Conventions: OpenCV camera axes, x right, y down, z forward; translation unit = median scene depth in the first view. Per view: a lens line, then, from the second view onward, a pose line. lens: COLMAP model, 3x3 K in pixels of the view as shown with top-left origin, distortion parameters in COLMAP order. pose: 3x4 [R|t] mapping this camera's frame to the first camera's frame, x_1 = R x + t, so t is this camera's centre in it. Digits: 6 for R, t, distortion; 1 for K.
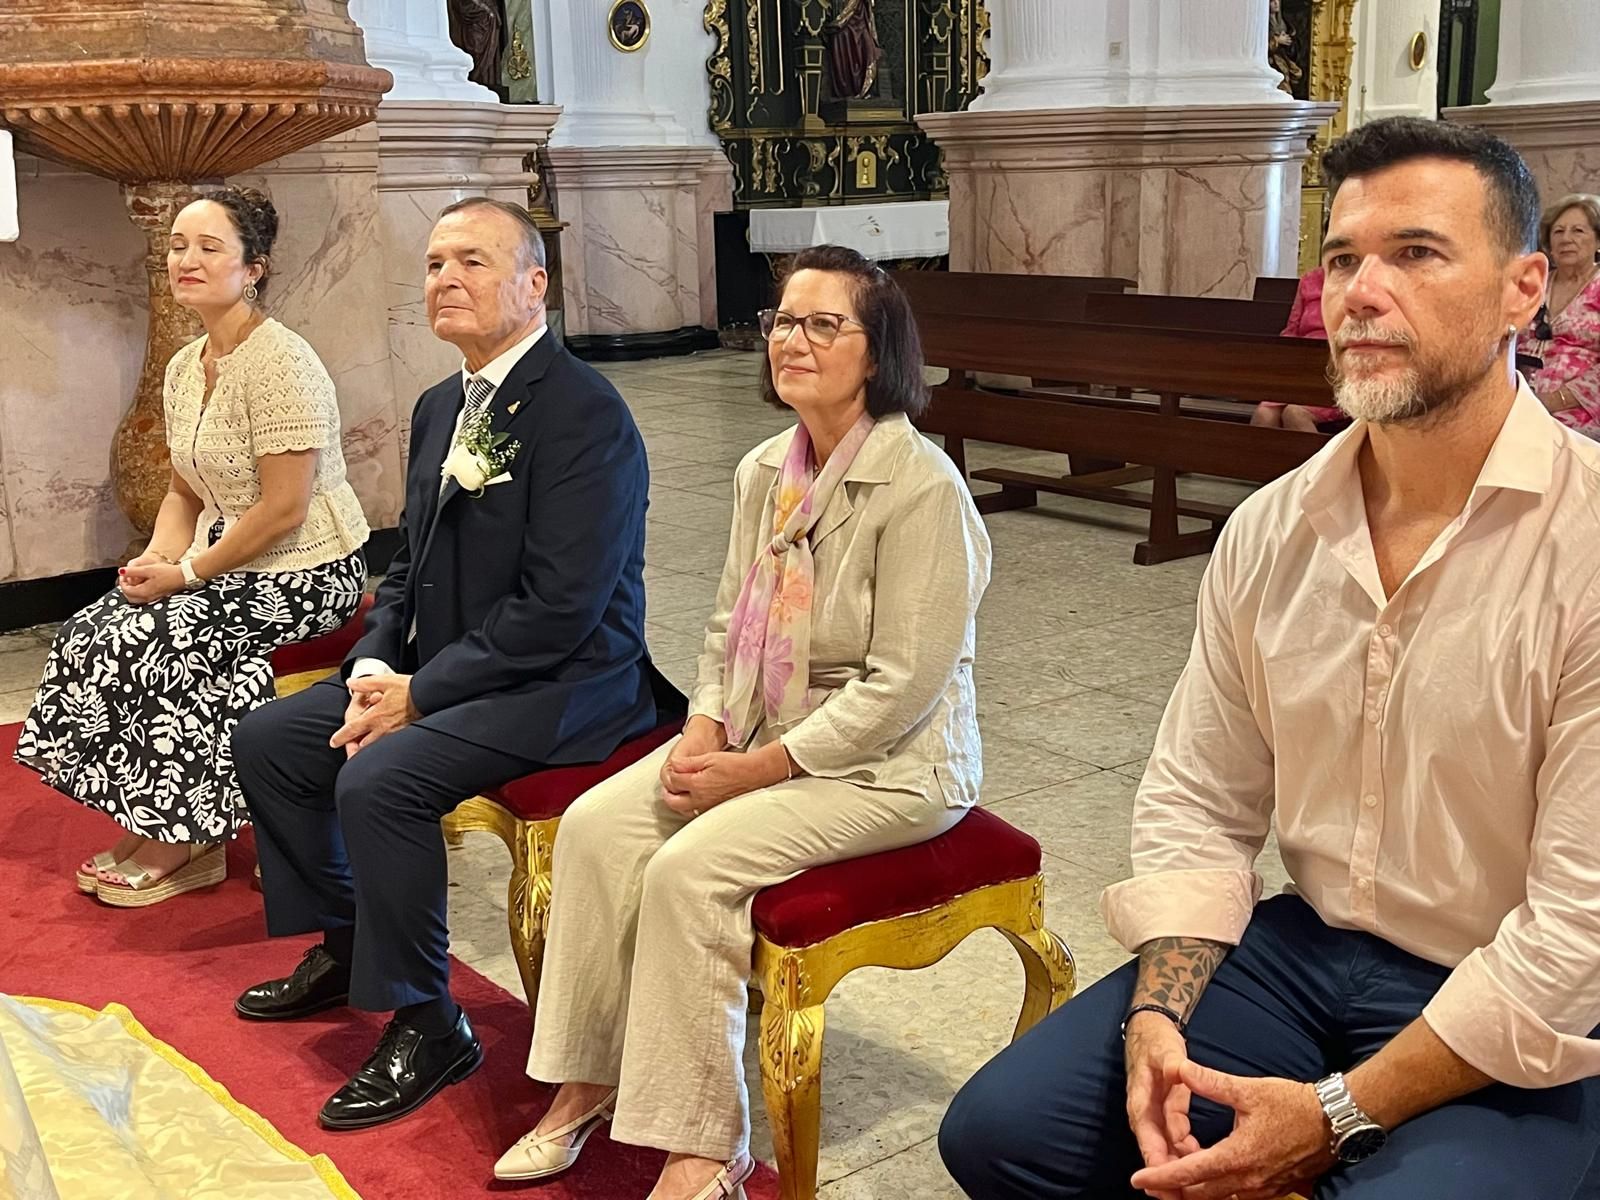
lens RADIAL K [[1890.3, 0, 836.5], [0, 1890.3, 590.8], [0, 0, 1]] dist [0.025074, 0.000000]
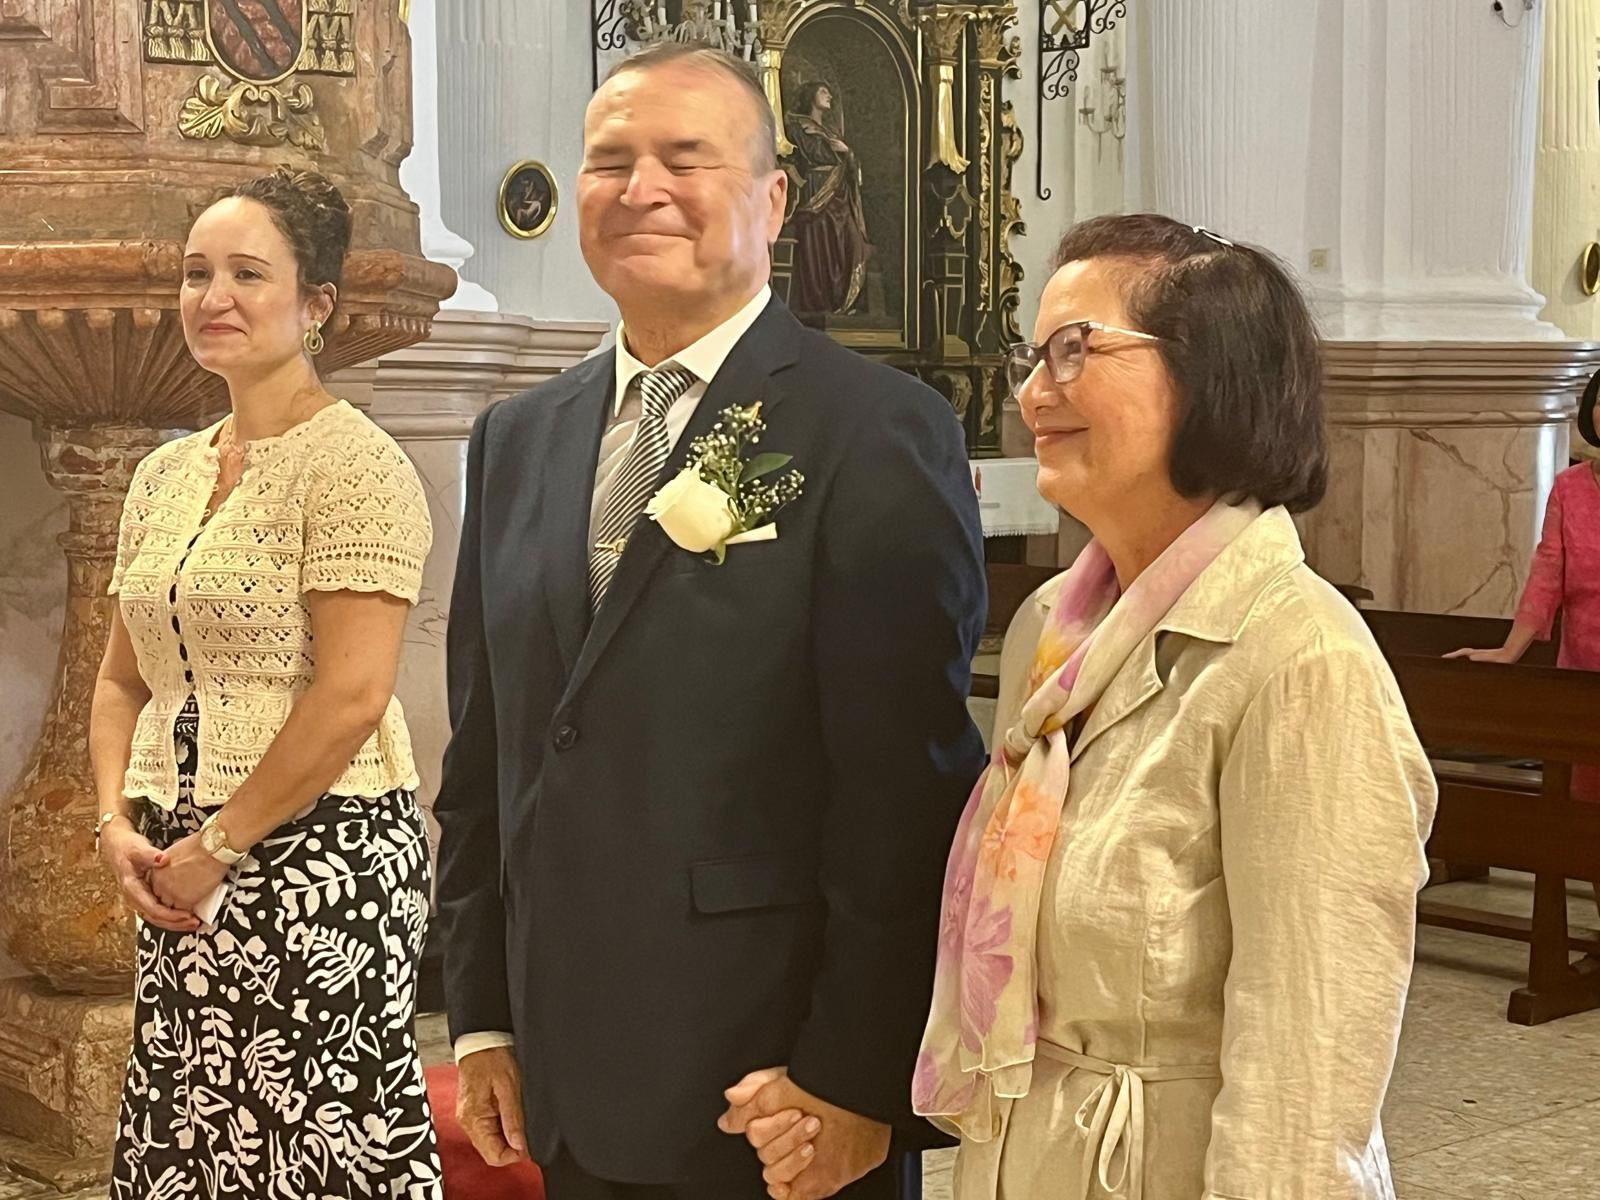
lens RADIAL K [[2734.7, 0, 775.4], [0, 2734.7, 603.0], [0, 0, 1]] dist [0.040390, 0.000000]
pose [[0.996502, 0.019367, 0.081291, -0.220518], [-0.007349, 0.989315, -0.145611, -0.022037], [-0.083243, 0.144504, 0.985997, 0.072816]]
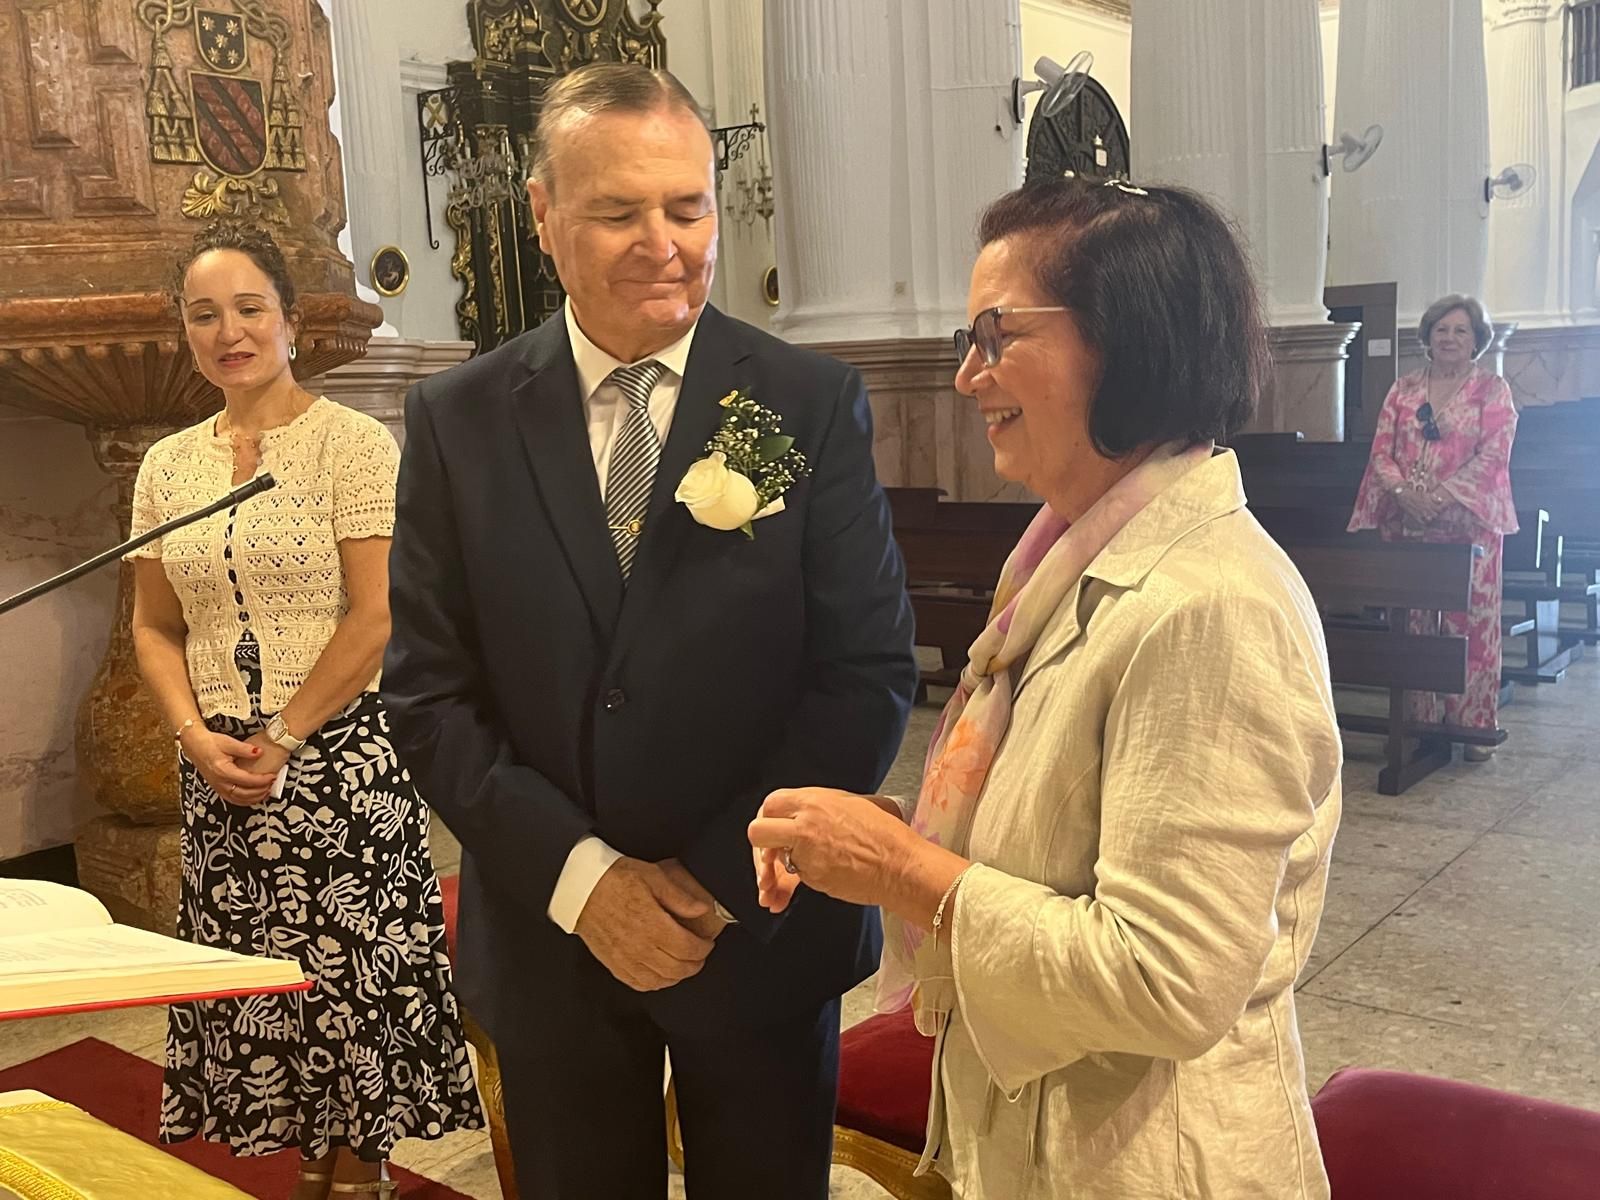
lens RADIAL K [[1570.9, 0, 800.6], [0, 1570.9, 572.9], [0, 0, 1]] dist [0.022729, 0.000000]
pose [[0.966469, -0.052289, 0.251401, -0.263408], [0.079110, 0.992058, -0.097786, -0.048733], [-0.244292, 0.114395, 0.962931, 0.212289]]
